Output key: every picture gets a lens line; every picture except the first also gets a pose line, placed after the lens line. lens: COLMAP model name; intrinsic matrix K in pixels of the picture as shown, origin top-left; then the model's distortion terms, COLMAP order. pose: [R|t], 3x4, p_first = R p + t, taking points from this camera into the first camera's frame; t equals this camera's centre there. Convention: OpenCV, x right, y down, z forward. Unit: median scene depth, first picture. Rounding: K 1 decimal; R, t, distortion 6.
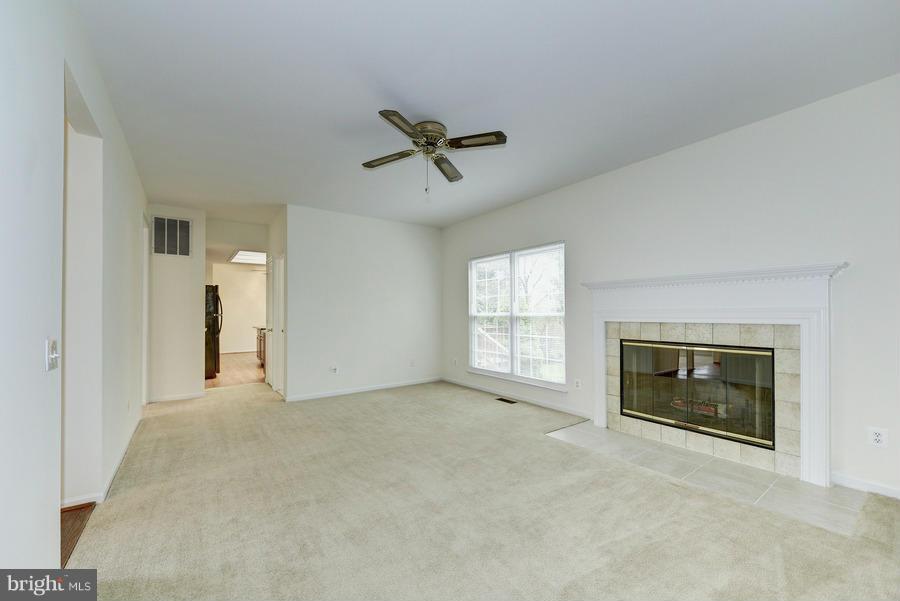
lens RADIAL K [[360.1, 0, 448.0], [0, 360.1, 302.2], [0, 0, 1]] dist [0.017493, -0.000159]
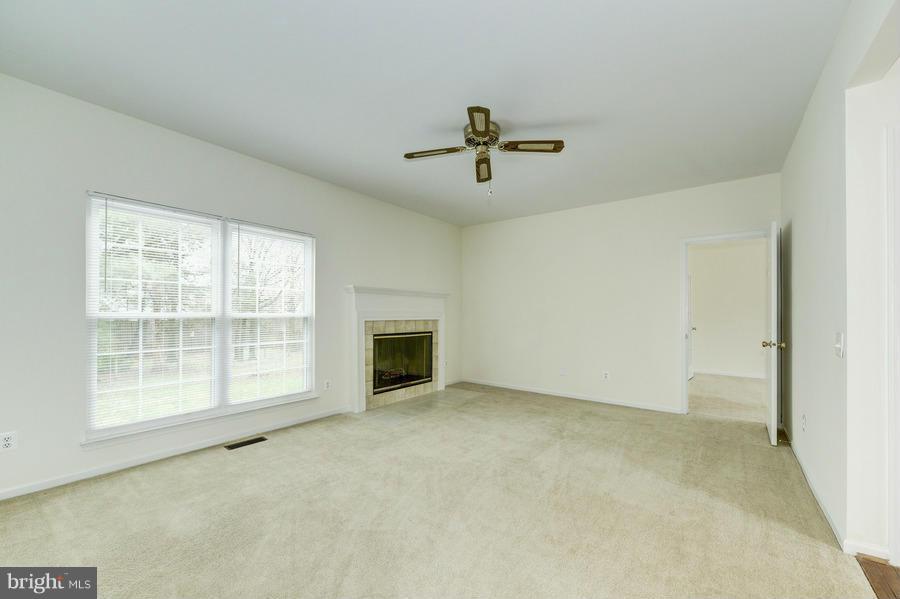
lens RADIAL K [[360.1, 0, 448.0], [0, 360.1, 301.2], [0, 0, 1]] dist [0.017493, -0.000159]
pose [[-0.279638, 0.038465, 0.959335, -0.789147], [-0.029778, 0.998369, -0.048711, 0.039833], [-0.959643, -0.042189, -0.278037, 1.095332]]
